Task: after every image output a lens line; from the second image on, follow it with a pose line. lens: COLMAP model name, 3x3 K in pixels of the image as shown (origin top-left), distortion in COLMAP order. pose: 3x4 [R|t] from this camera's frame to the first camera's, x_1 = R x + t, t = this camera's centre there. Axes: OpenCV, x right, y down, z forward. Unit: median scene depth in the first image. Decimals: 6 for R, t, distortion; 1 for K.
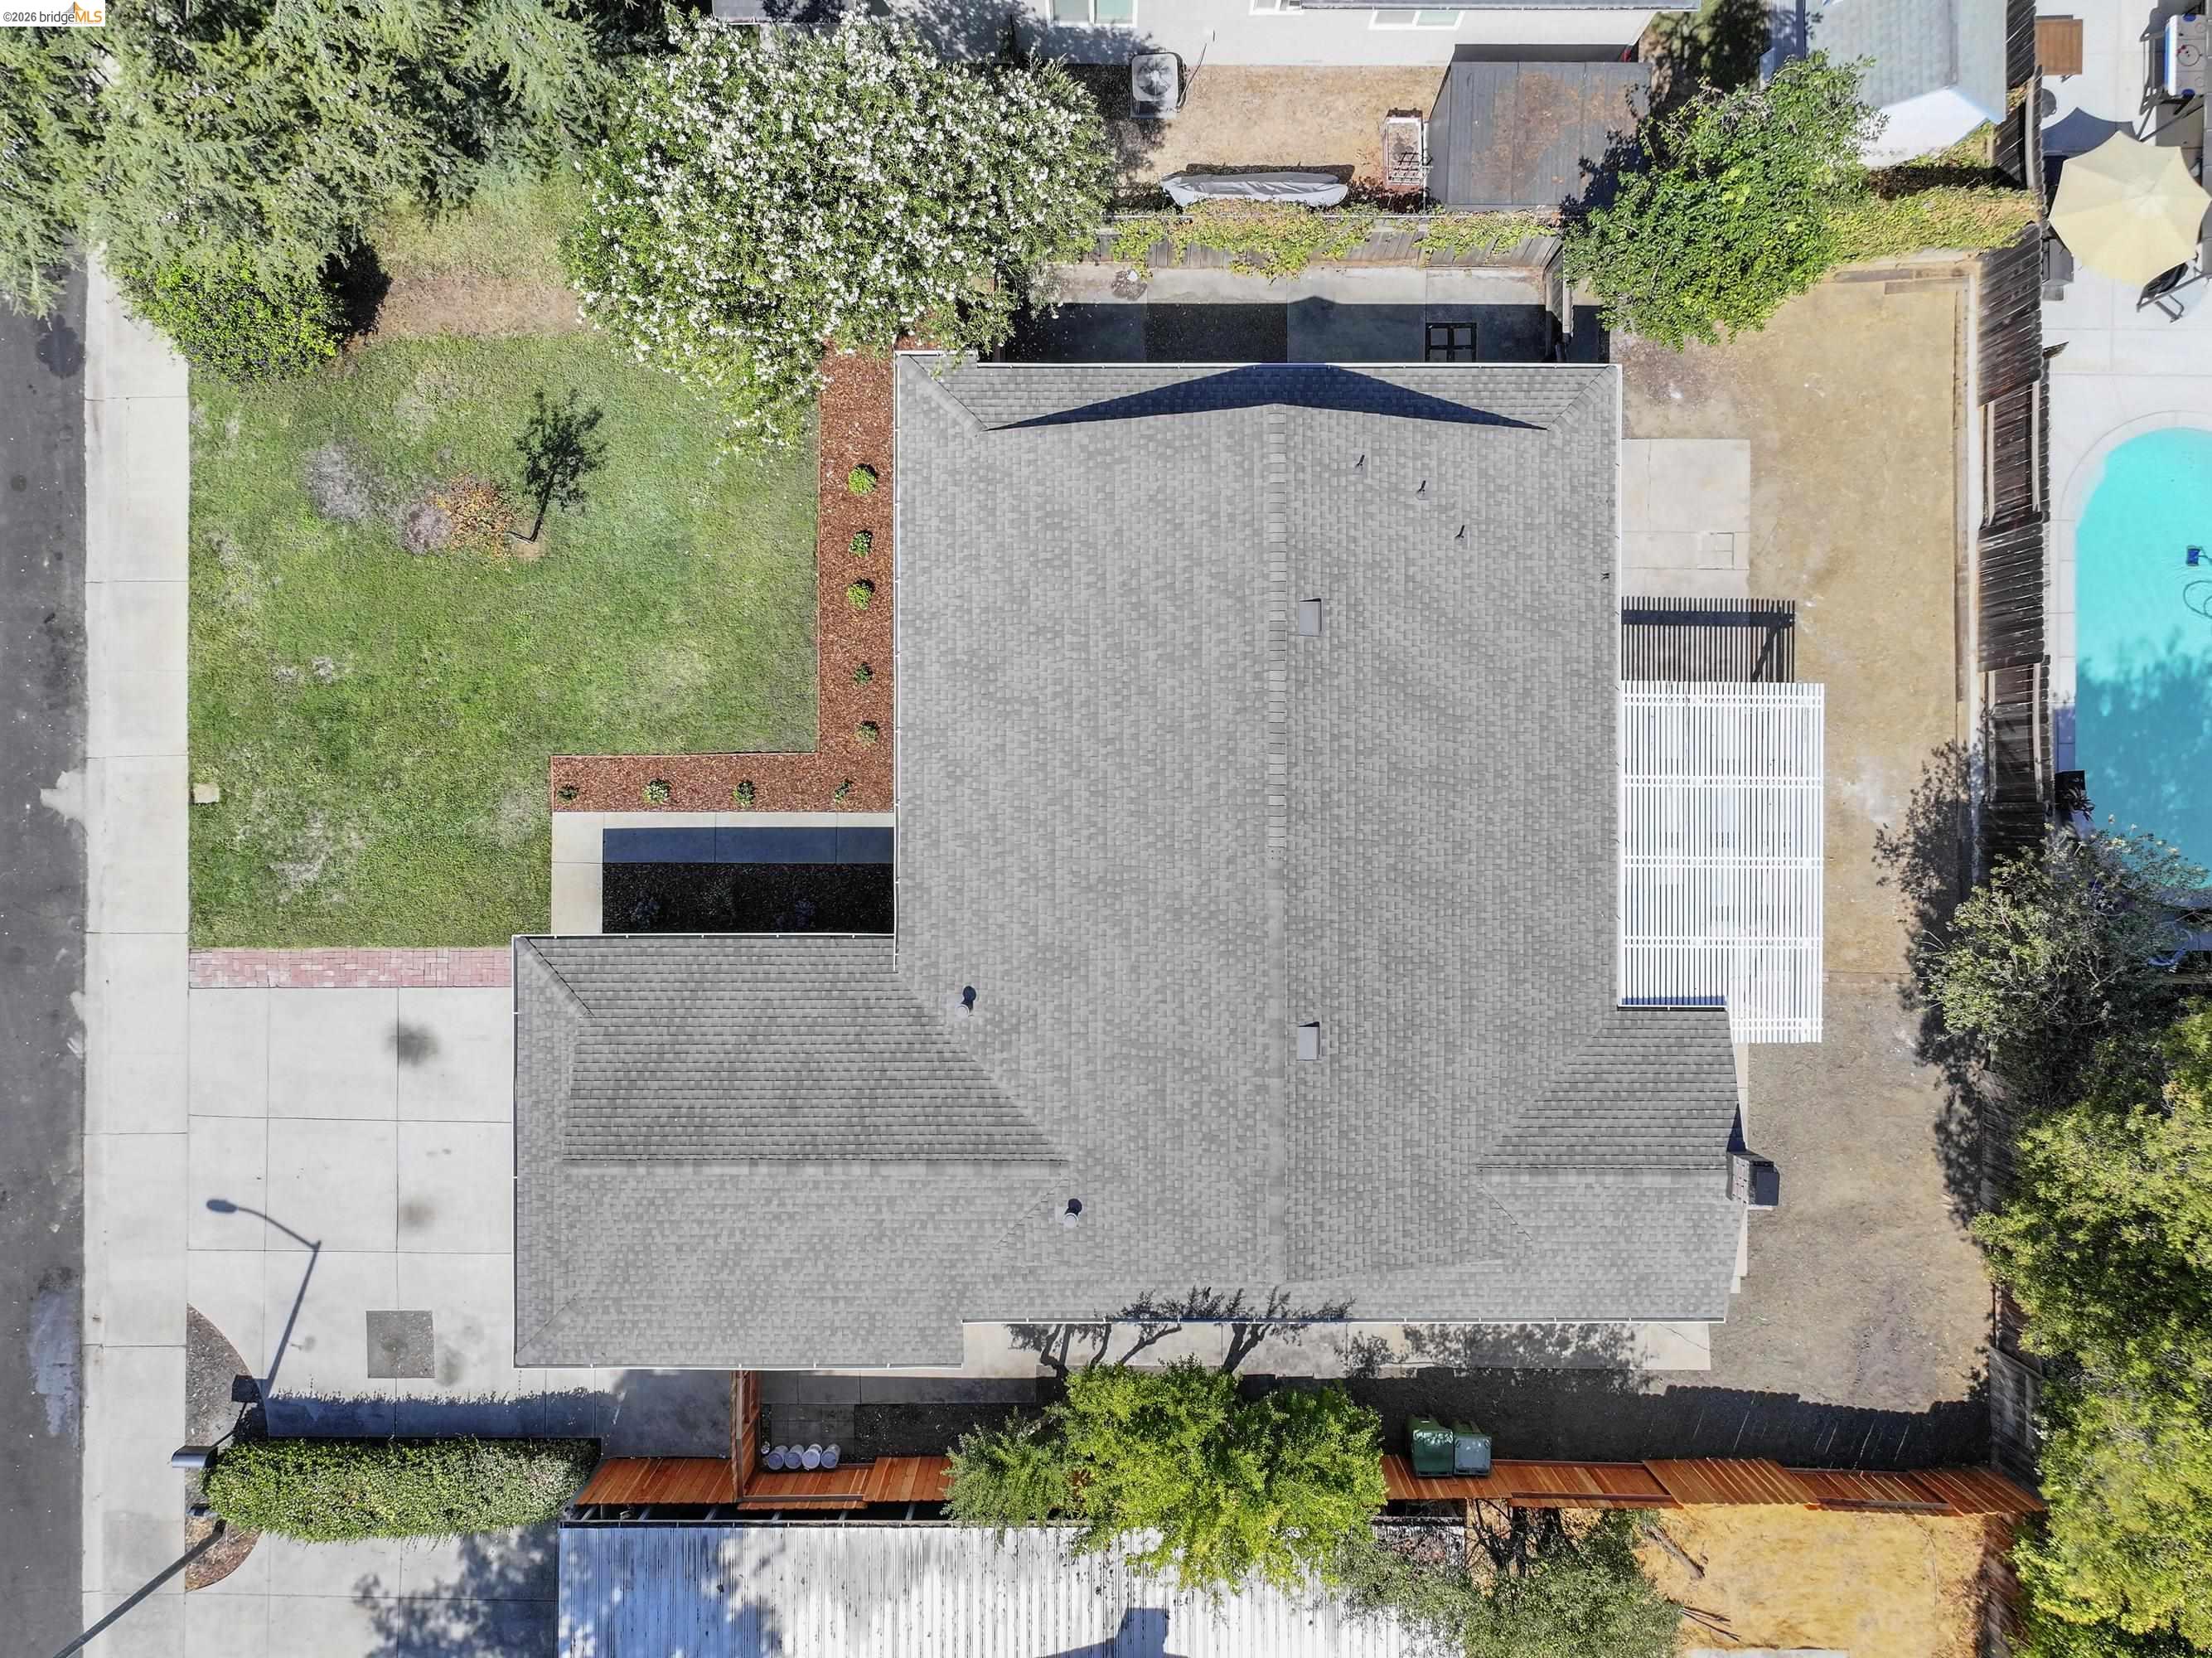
lens RADIAL K [[1553.6, 0, 1113.2], [0, 1553.6, 816.6], [0, 0, 1]] dist [0.002409, 0.004200]
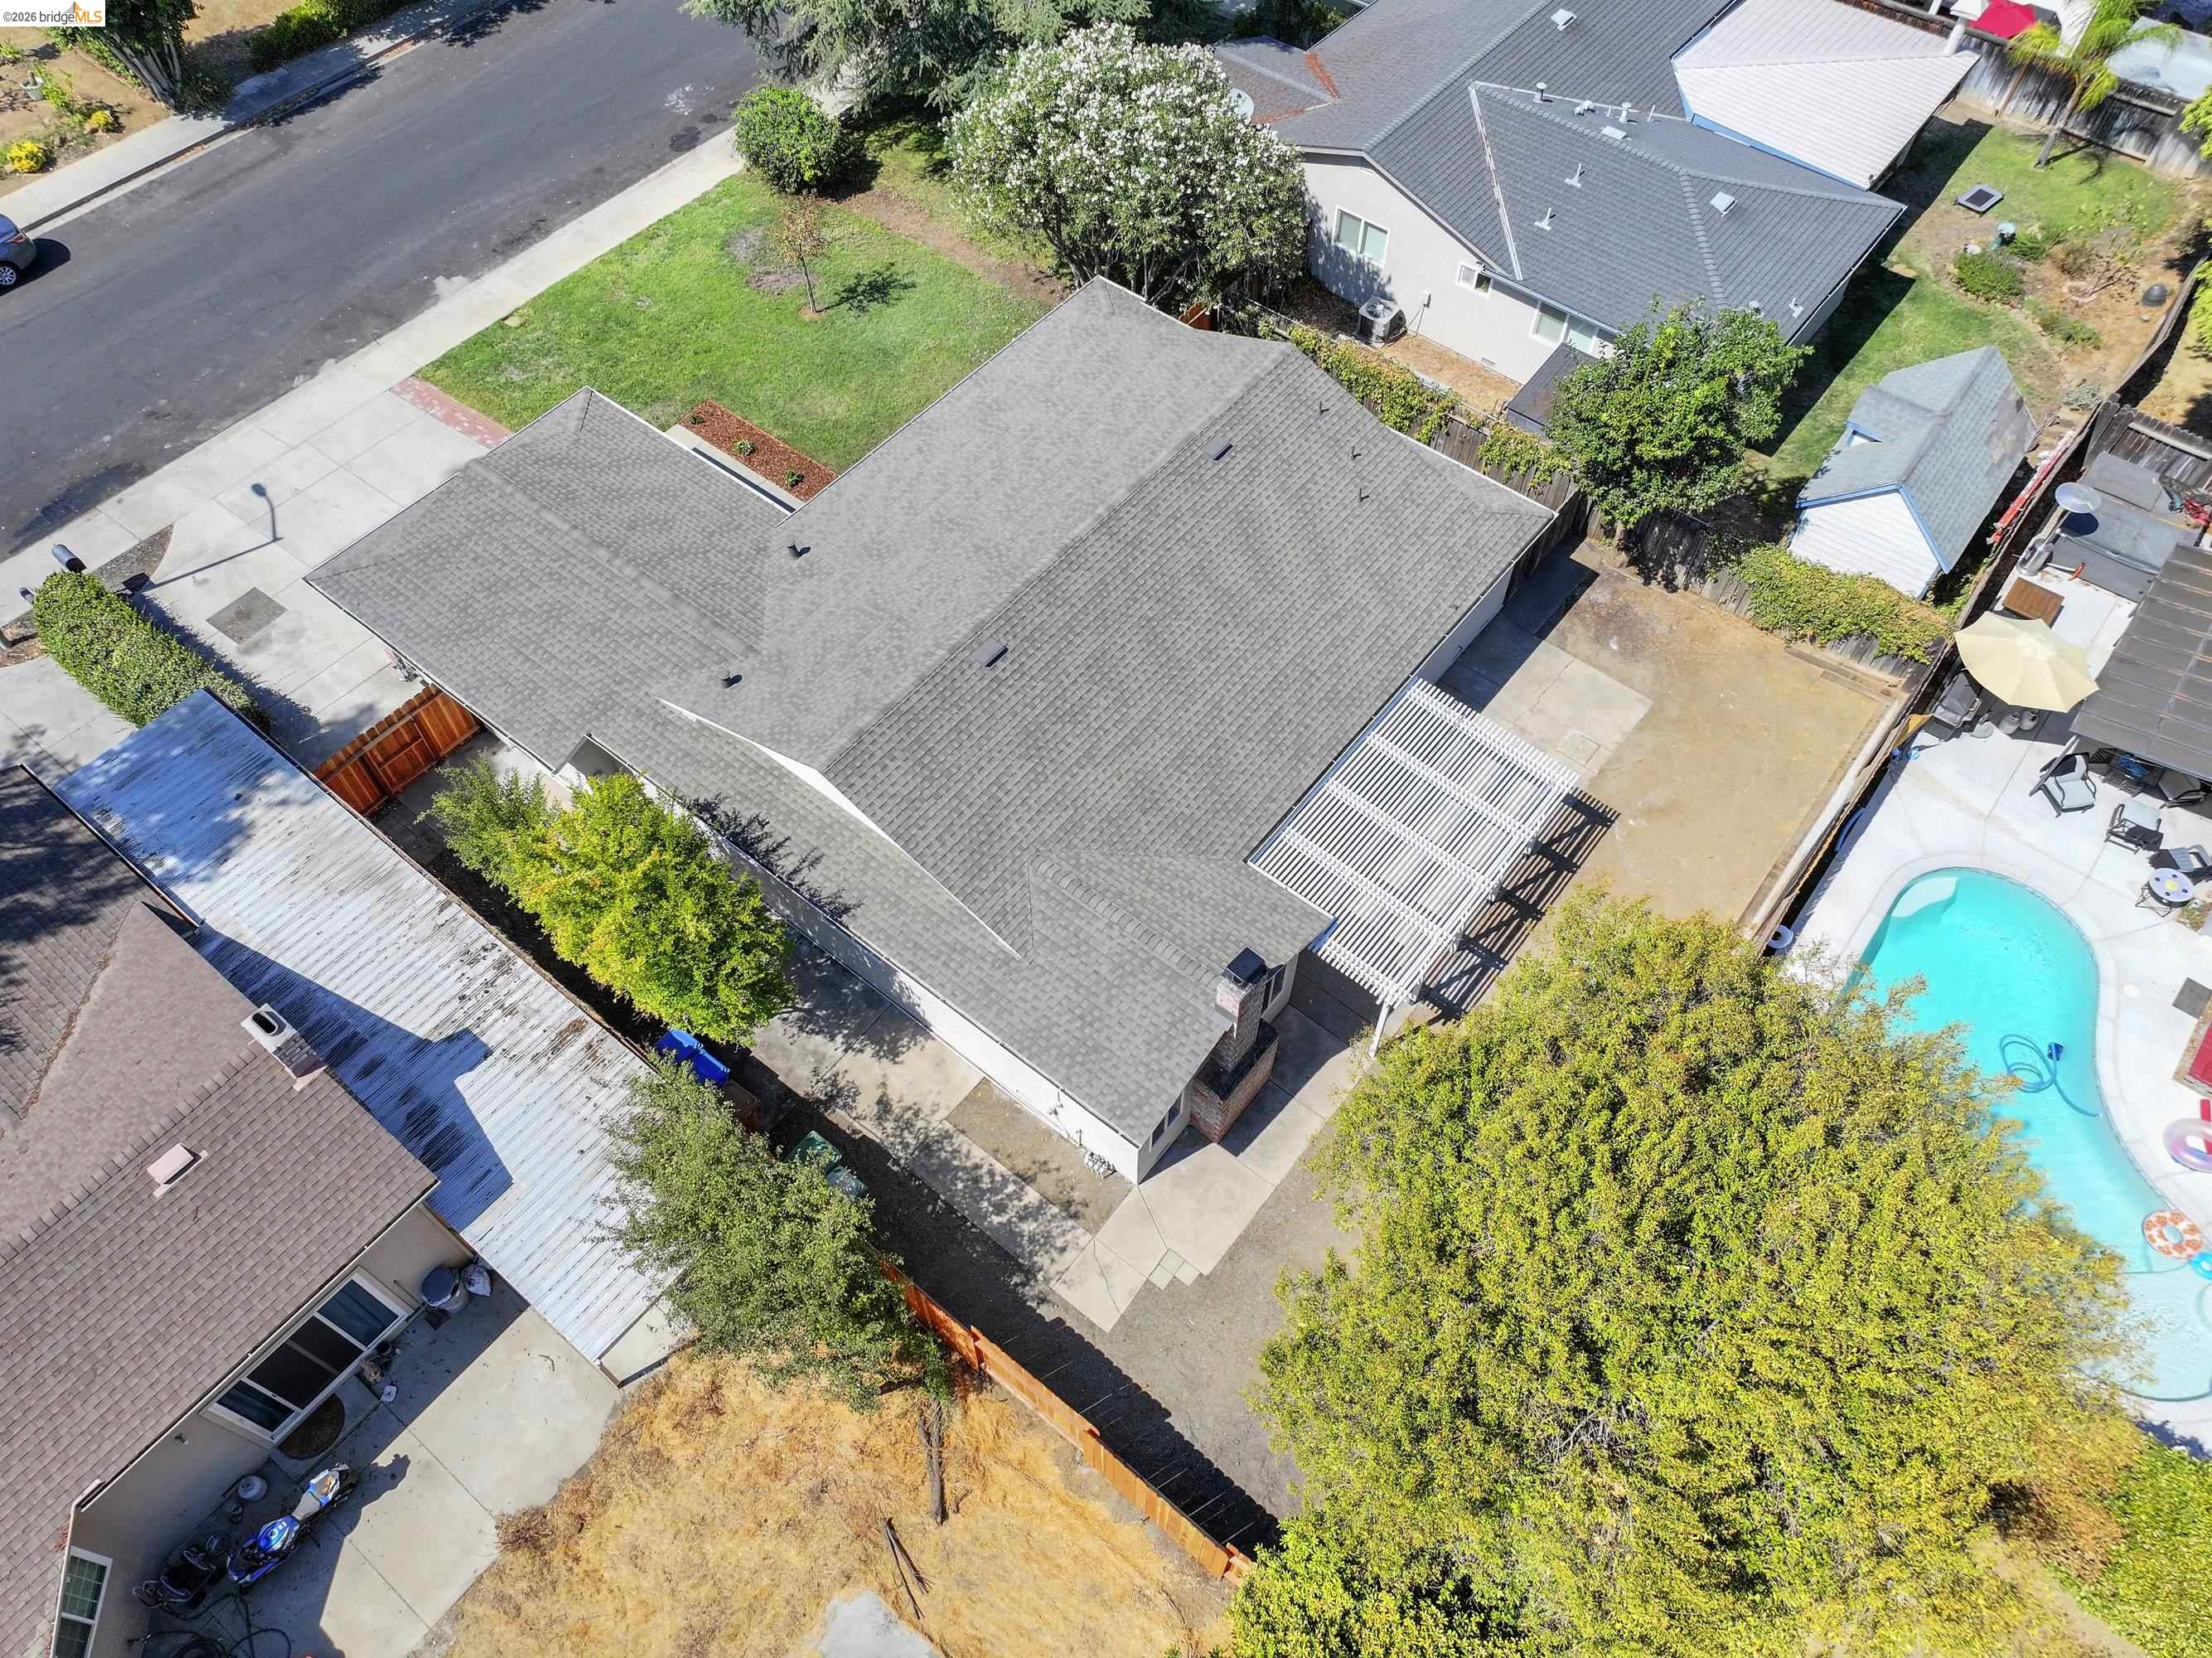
lens RADIAL K [[1553.6, 0, 1113.2], [0, 1553.6, 816.6], [0, 0, 1]] dist [0.002409, 0.004200]
pose [[0.781432, 0.513388, -0.354678, 0.545091], [-0.623988, 0.641597, -0.446084, 0.554791], [-0.001454, 0.569900, 0.821713, 0.126157]]
